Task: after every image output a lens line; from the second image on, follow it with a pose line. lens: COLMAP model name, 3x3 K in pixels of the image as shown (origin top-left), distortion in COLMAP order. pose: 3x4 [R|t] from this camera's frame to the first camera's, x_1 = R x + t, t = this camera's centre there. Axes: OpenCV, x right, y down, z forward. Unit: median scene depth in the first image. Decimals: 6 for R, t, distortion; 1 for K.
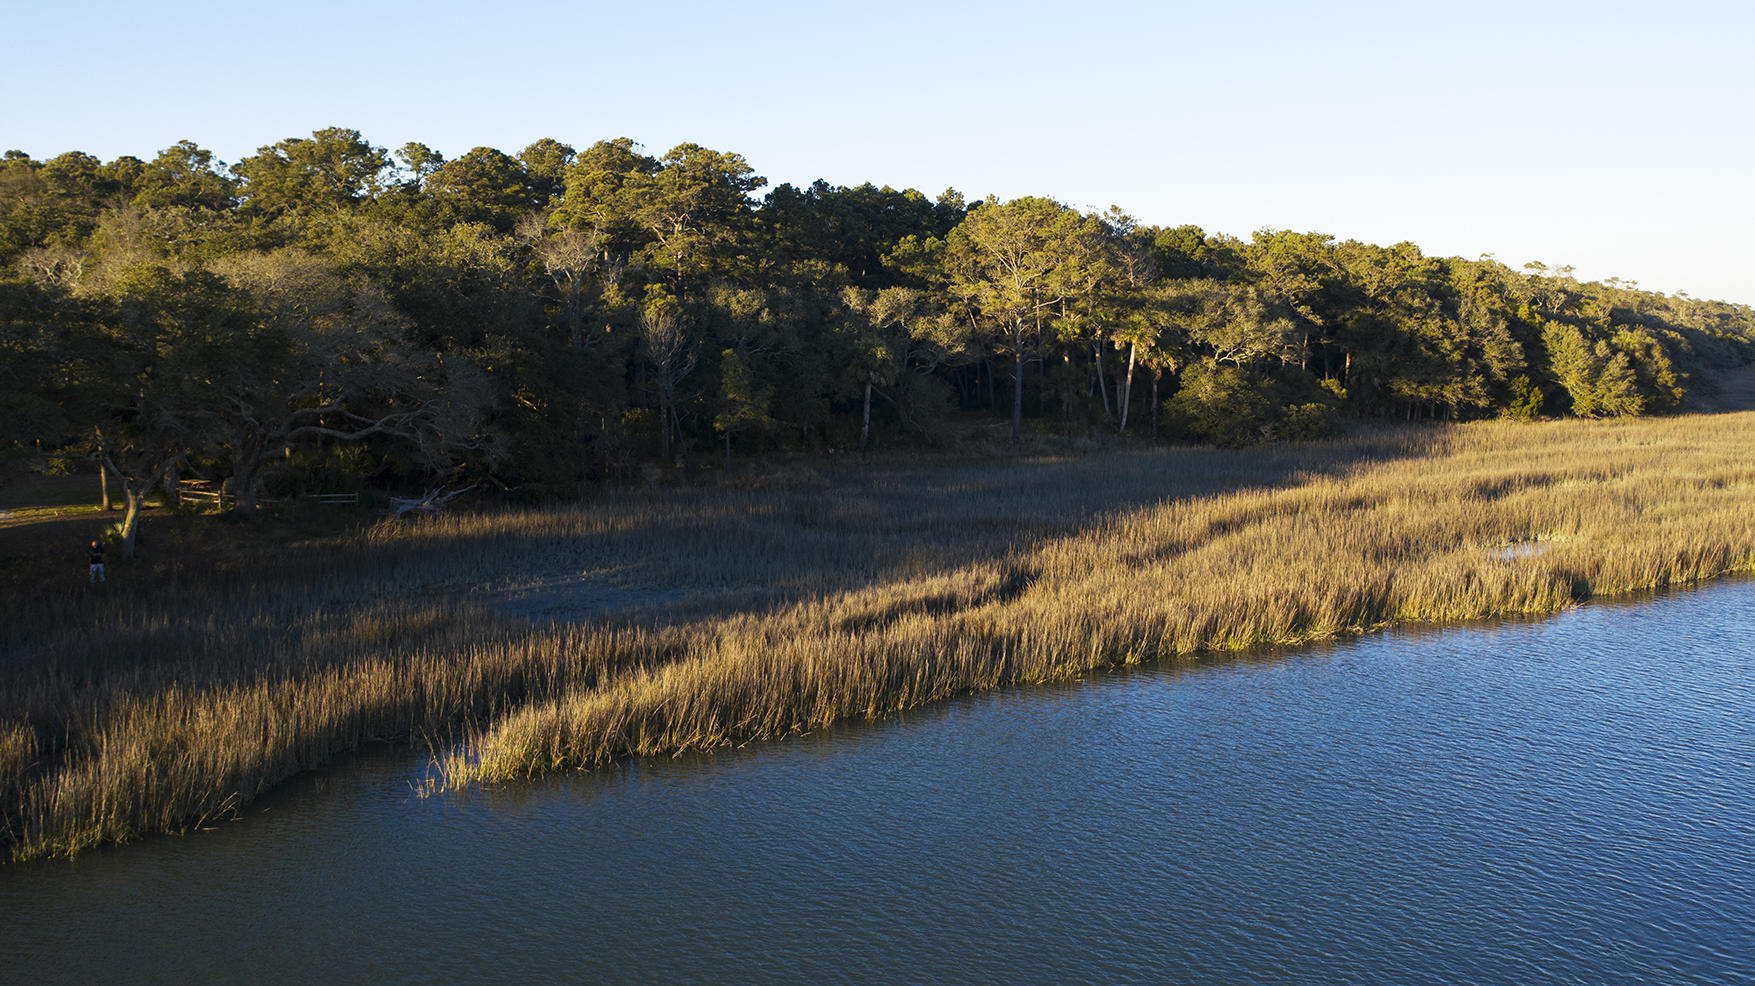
lens RADIAL K [[1392.2, 0, 868.7], [0, 1392.2, 488.2], [0, 0, 1]] dist [-0.019889, 0.008828]
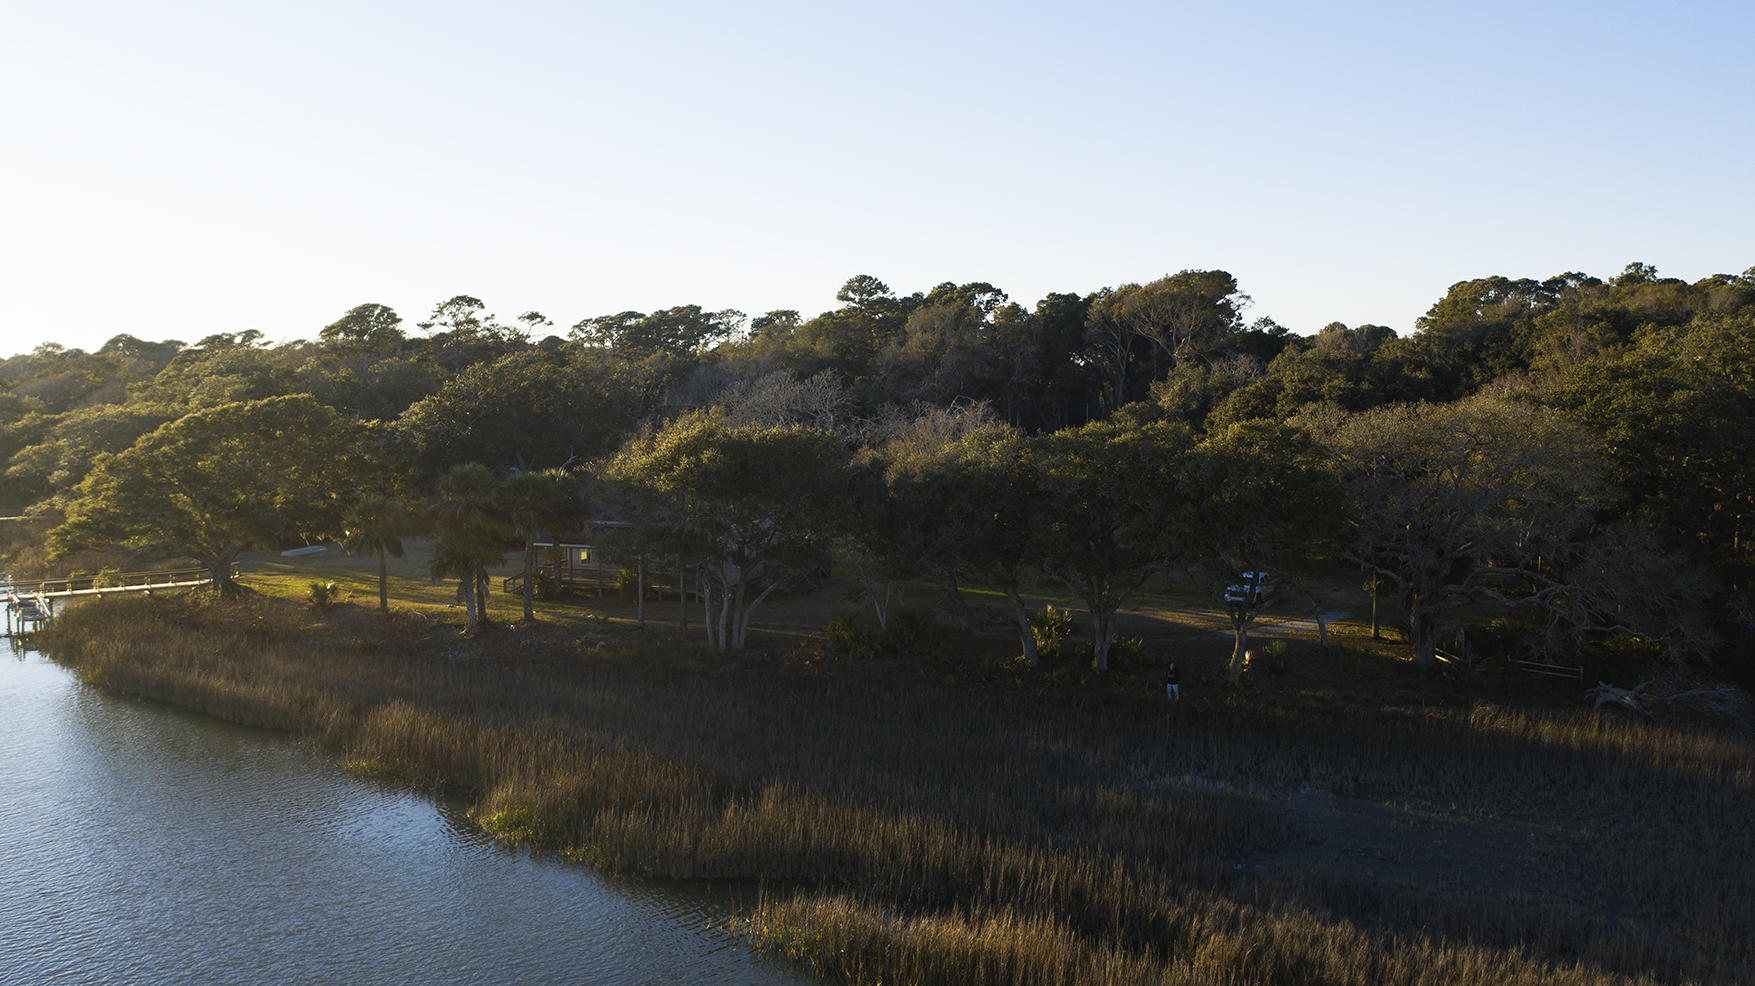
lens RADIAL K [[1392.2, 0, 875.1], [0, 1392.2, 485.8], [0, 0, 1]] dist [-0.019889, 0.008828]
pose [[0.209875, 0.072146, -0.975063, 0.465401], [-0.112435, 0.992439, 0.049230, -0.126382], [0.971242, 0.099299, 0.216399, 0.464873]]
